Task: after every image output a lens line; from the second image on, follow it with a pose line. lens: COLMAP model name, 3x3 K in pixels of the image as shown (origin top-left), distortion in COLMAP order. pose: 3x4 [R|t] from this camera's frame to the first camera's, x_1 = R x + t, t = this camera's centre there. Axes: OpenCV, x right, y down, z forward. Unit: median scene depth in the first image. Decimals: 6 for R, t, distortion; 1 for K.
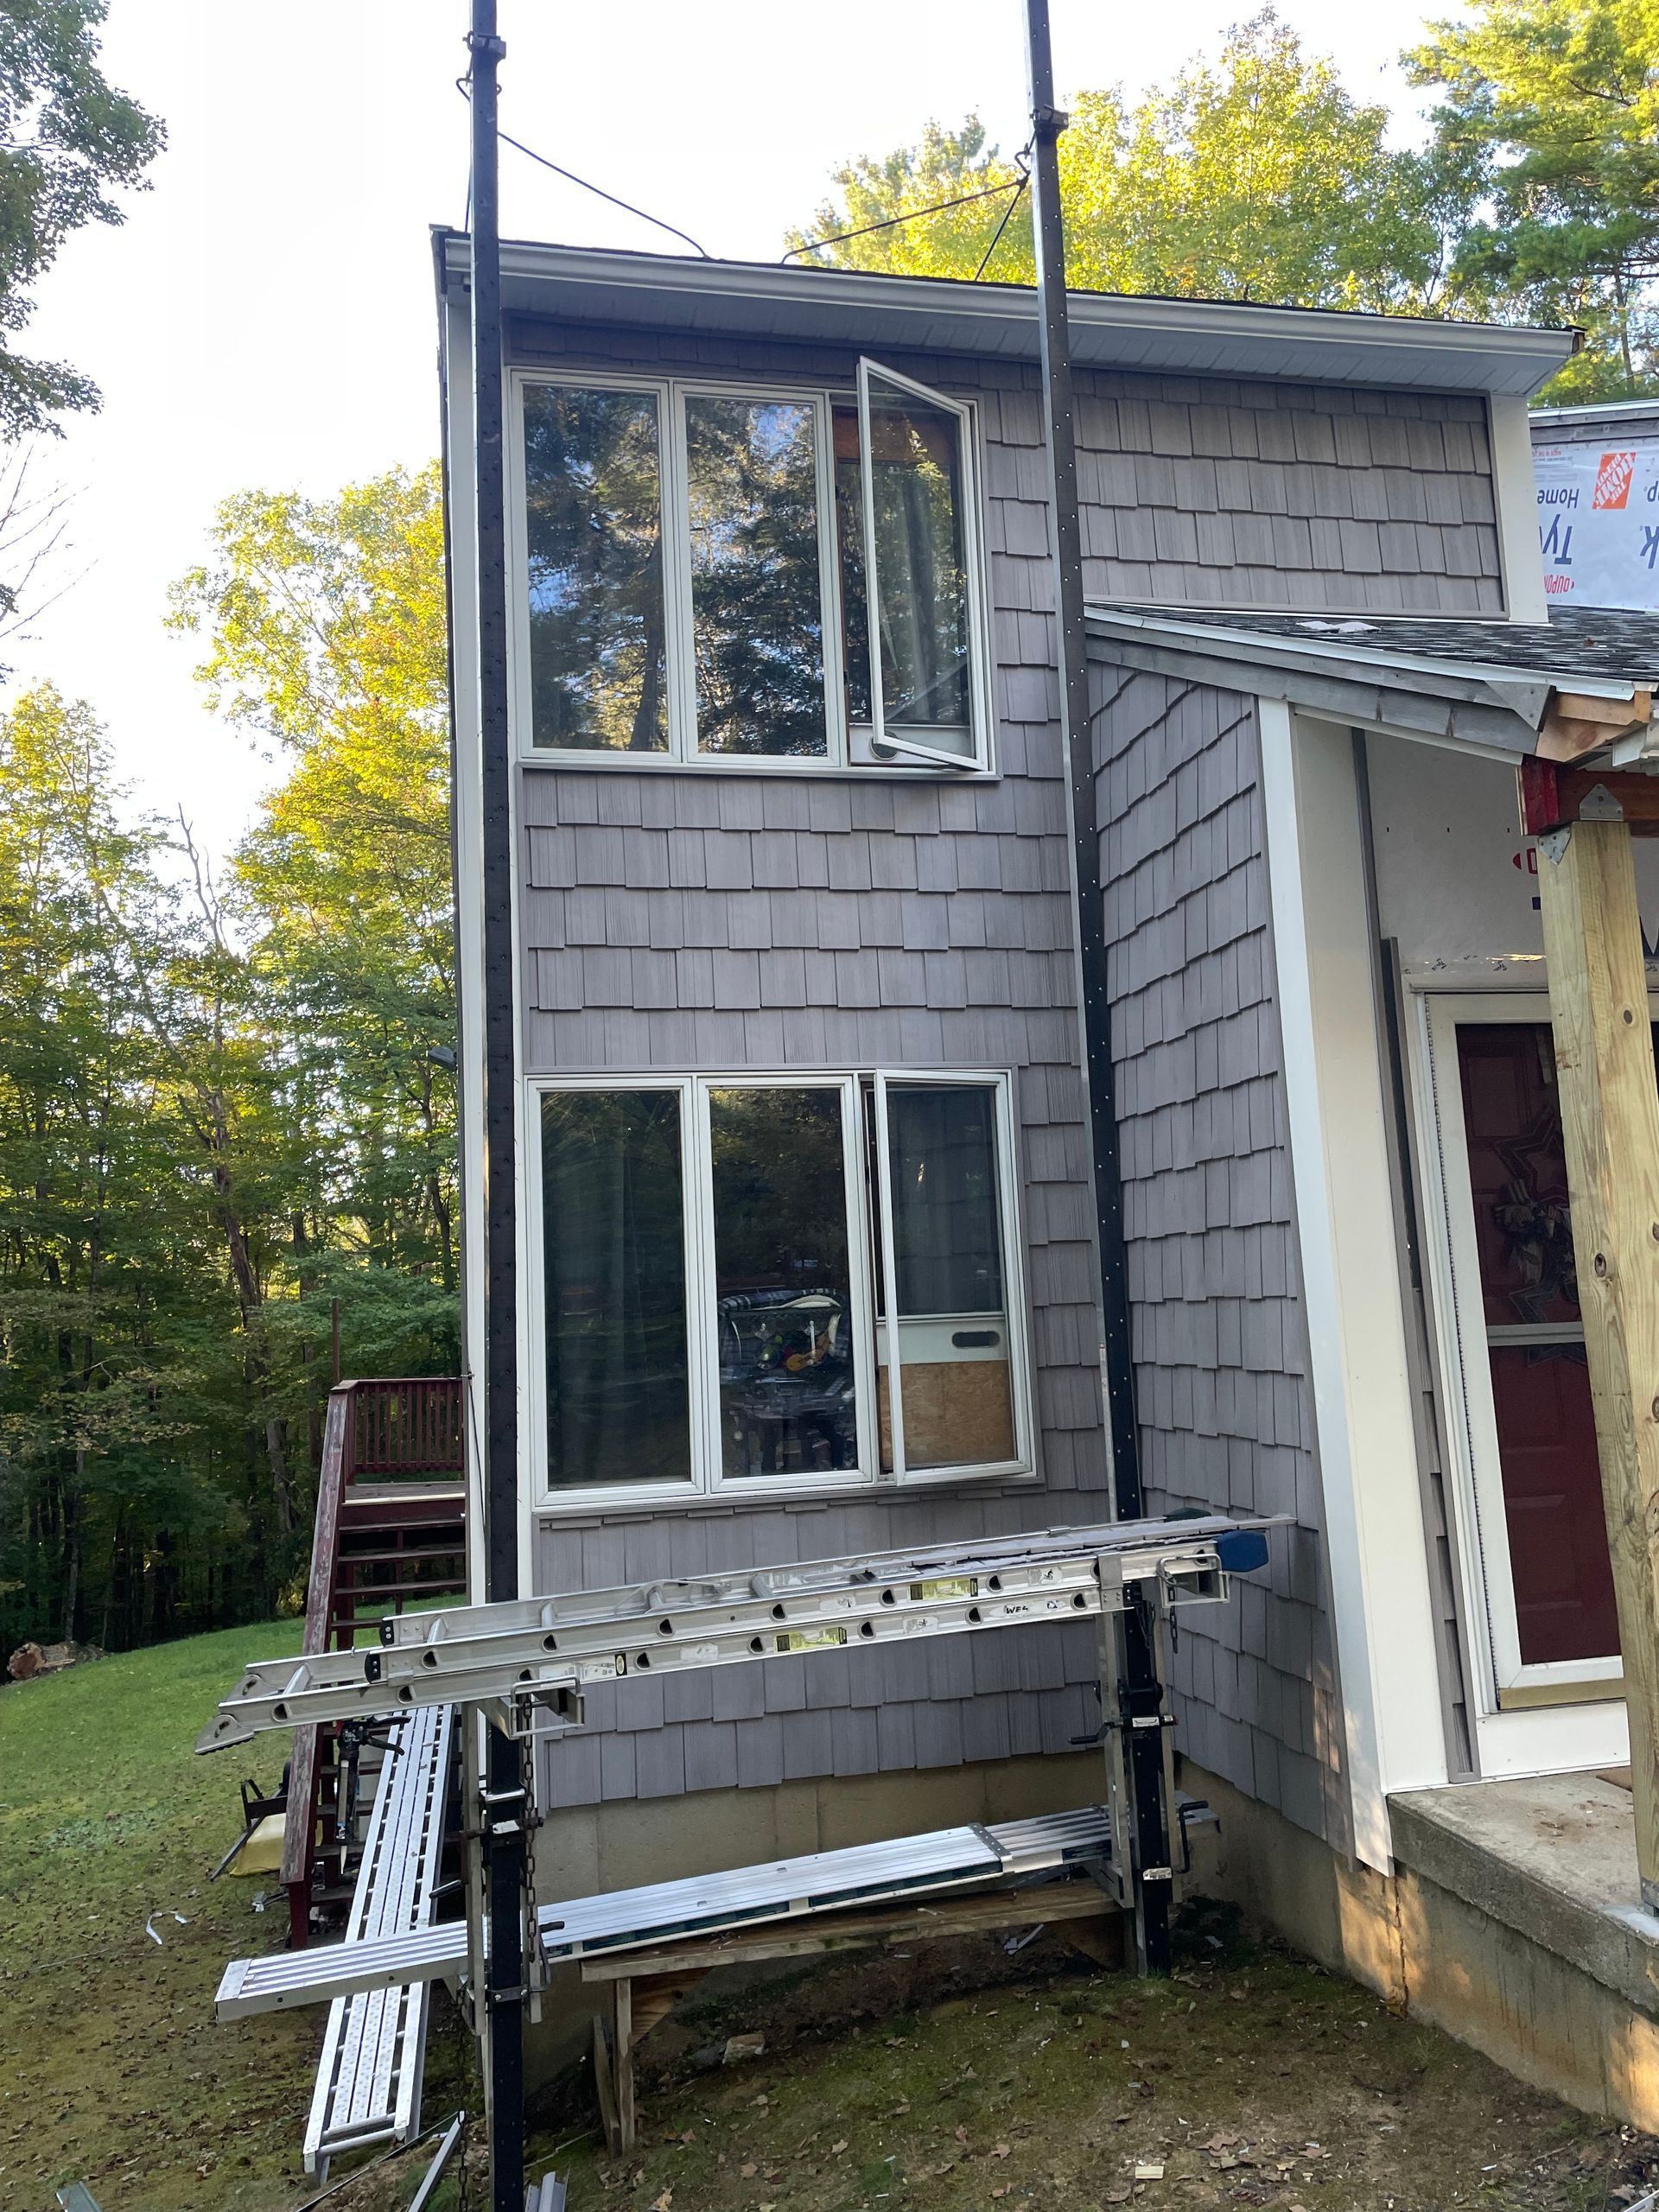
lens RADIAL K [[1681.0, 0, 829.5], [0, 1681.0, 1106.0], [0, 0, 1]] dist [0.096440, -0.120444]
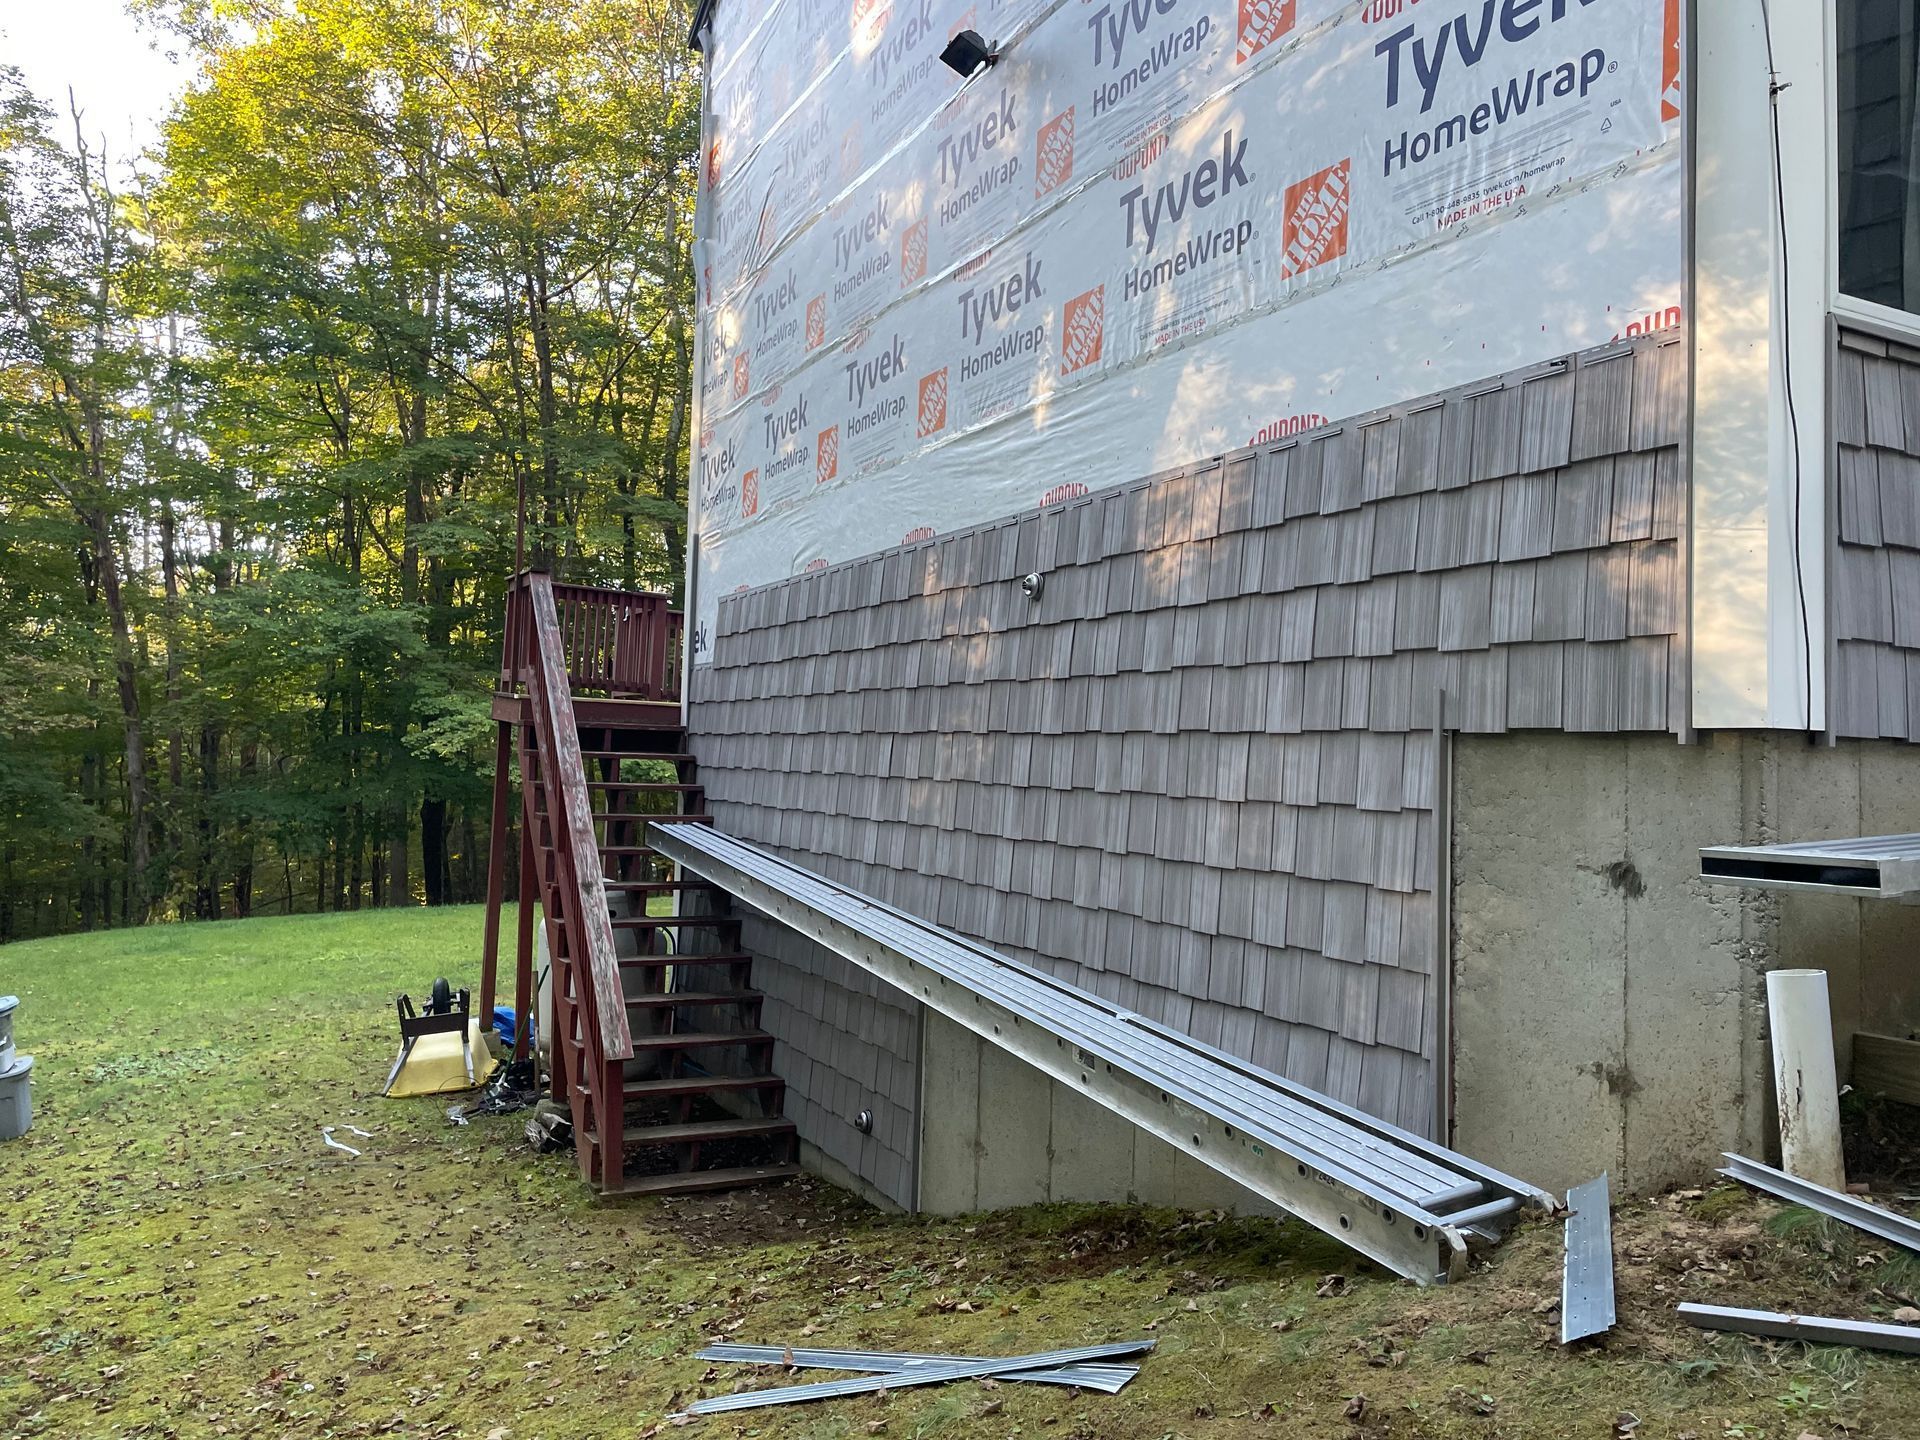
lens RADIAL K [[1459.1, 0, 965.6], [0, 1459.1, 696.5], [0, 0, 1]] dist [0.096440, -0.120444]
pose [[0.964529, 0.090443, 0.248000, -0.673408], [-0.109249, 0.992008, 0.063121, 0.416687], [-0.240309, -0.087976, 0.966702, 0.544329]]
